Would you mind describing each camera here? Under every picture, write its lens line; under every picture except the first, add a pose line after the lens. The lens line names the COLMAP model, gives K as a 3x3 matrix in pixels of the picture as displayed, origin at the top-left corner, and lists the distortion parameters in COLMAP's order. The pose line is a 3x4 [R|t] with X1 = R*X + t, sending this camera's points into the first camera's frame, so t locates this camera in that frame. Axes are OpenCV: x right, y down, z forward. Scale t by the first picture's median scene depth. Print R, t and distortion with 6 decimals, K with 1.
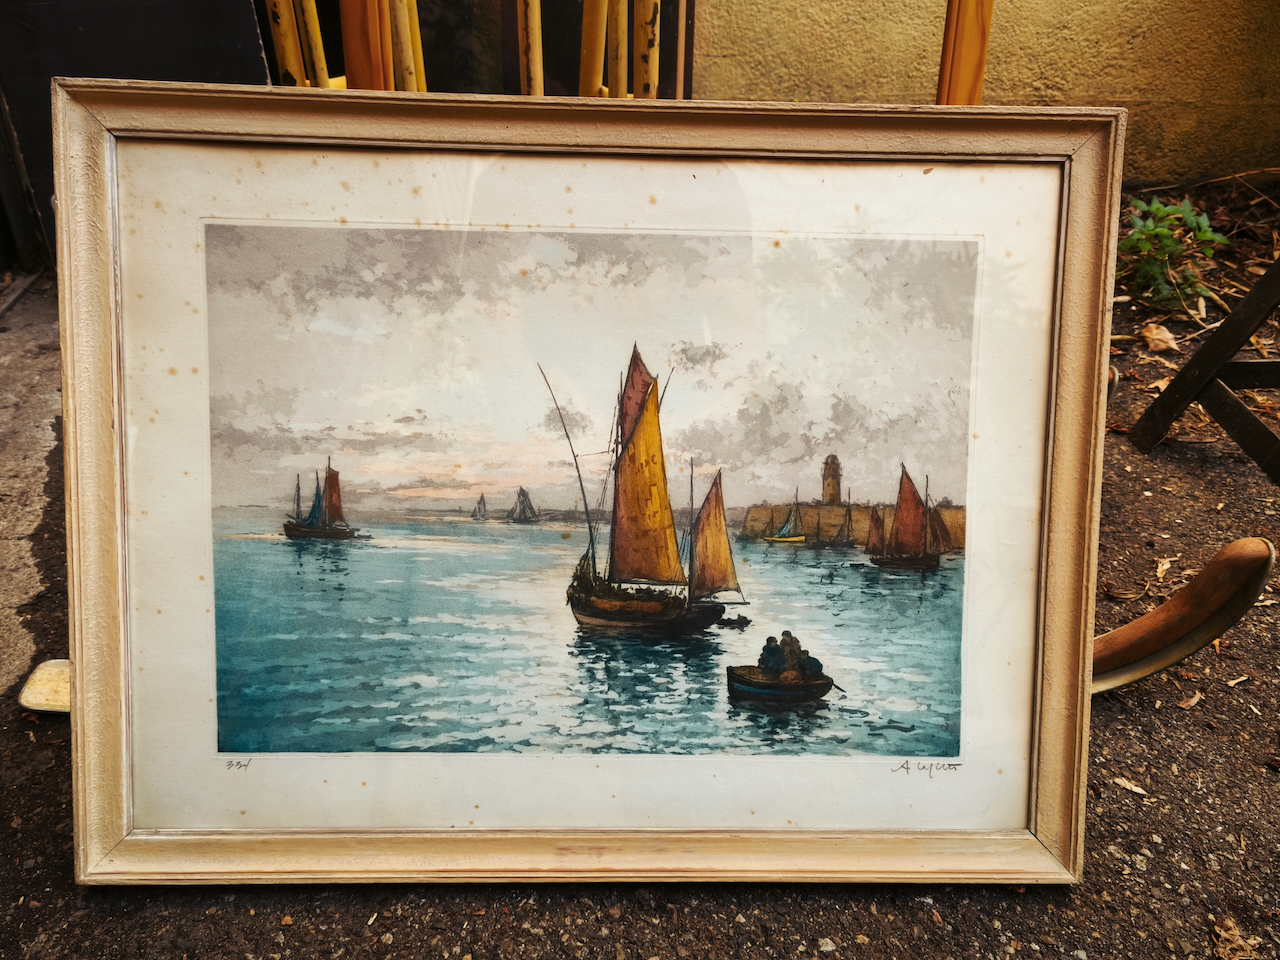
lens RADIAL K [[955.3, 0, 639.9], [0, 955.3, 469.0], [0, 0, 1]] dist [0.041450, -0.030805]
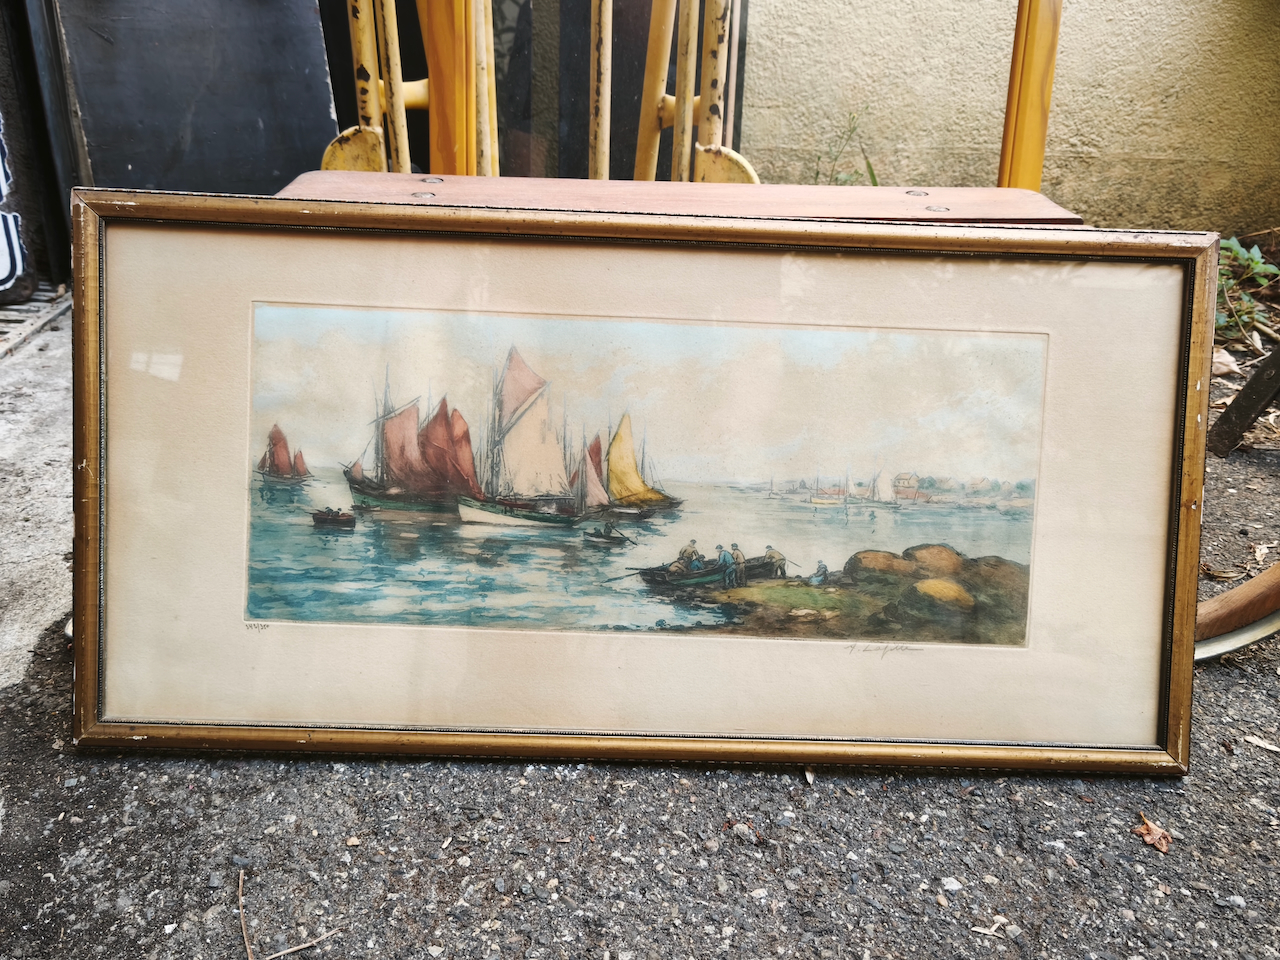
lens RADIAL K [[955.3, 0, 629.2], [0, 955.3, 489.7], [0, 0, 1]] dist [0.041450, -0.030805]
pose [[0.999786, 0.019006, -0.008126, -0.102597], [-0.019846, 0.992552, -0.120195, 0.236962], [0.005781, 0.120331, 0.992717, 0.062567]]
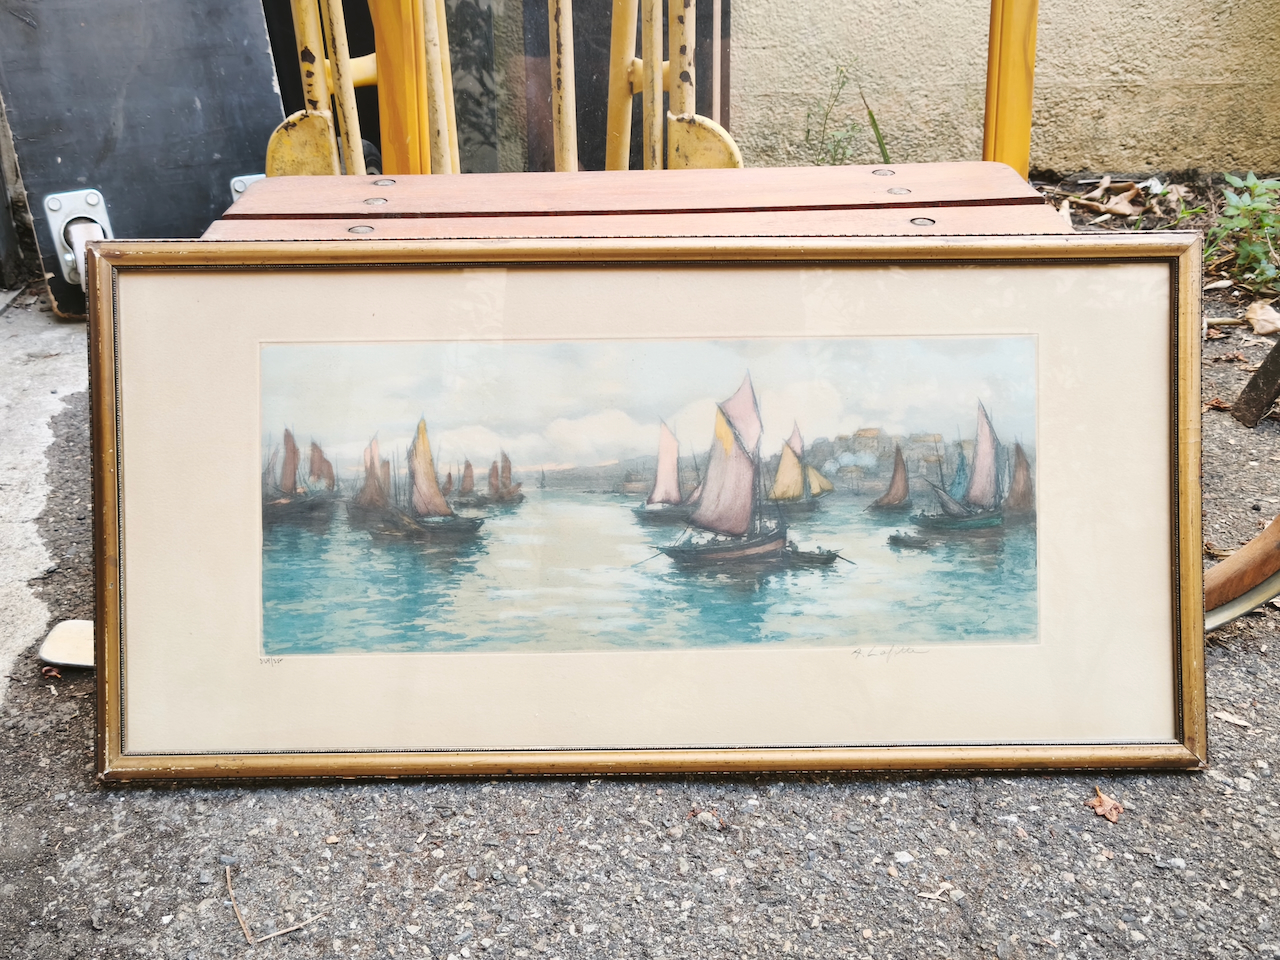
lens RADIAL K [[1212.5, 0, 637.7], [0, 1212.5, 484.9], [0, 0, 1]] dist [0.022279, 0.000000]
pose [[0.999385, -0.023120, -0.026373, -0.024610], [0.019840, 0.992756, -0.118496, 0.261900], [0.028922, 0.117900, 0.992604, -0.217122]]
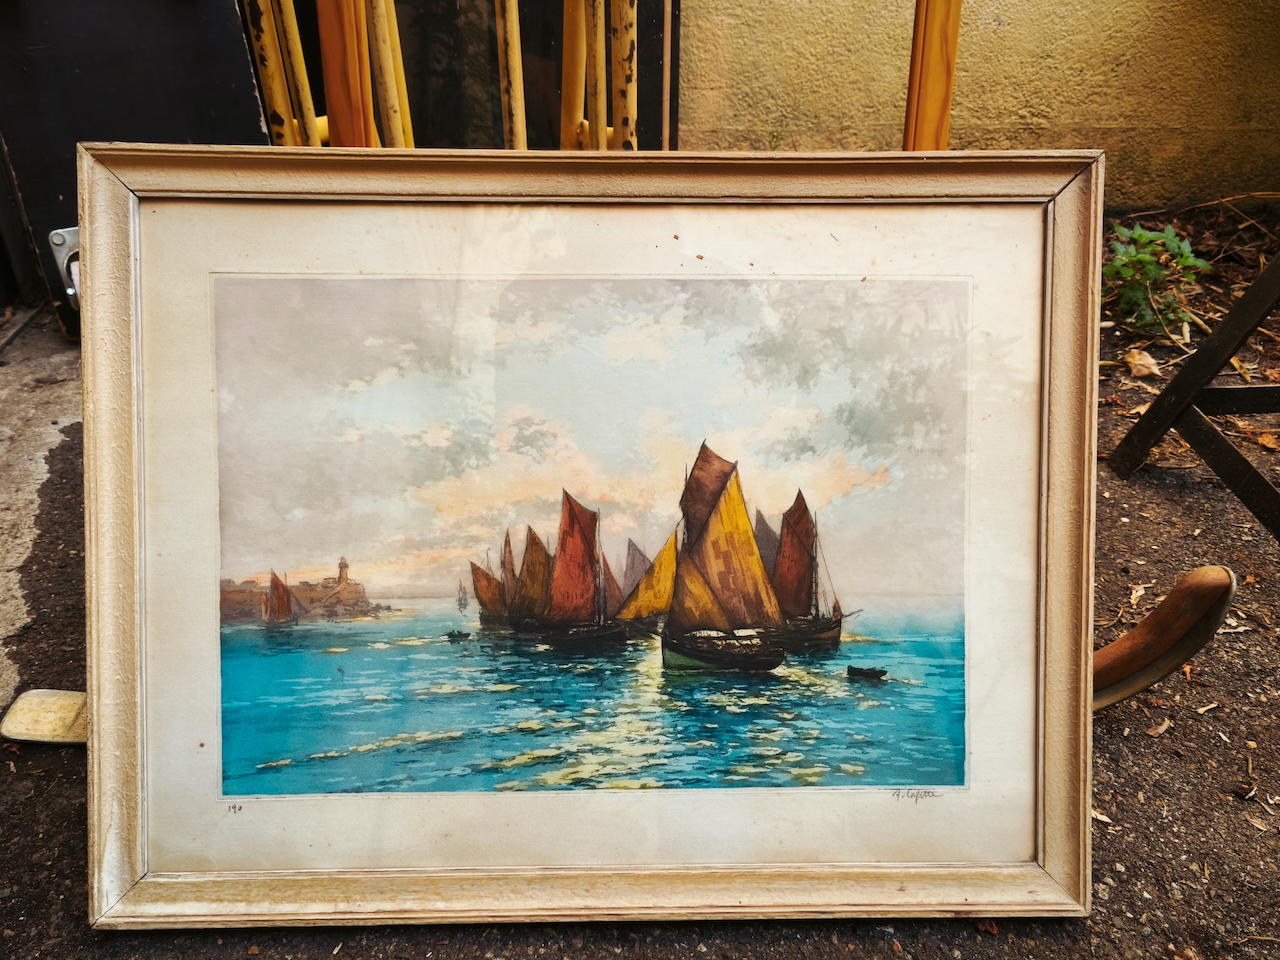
lens RADIAL K [[955.3, 0, 641.9], [0, 955.3, 472.1], [0, 0, 1]] dist [0.041450, -0.030805]
pose [[0.999889, -0.005810, -0.013710, 0.058070], [0.005557, 0.999815, -0.018425, -0.013113], [0.013815, 0.018347, 0.999736, -0.018956]]
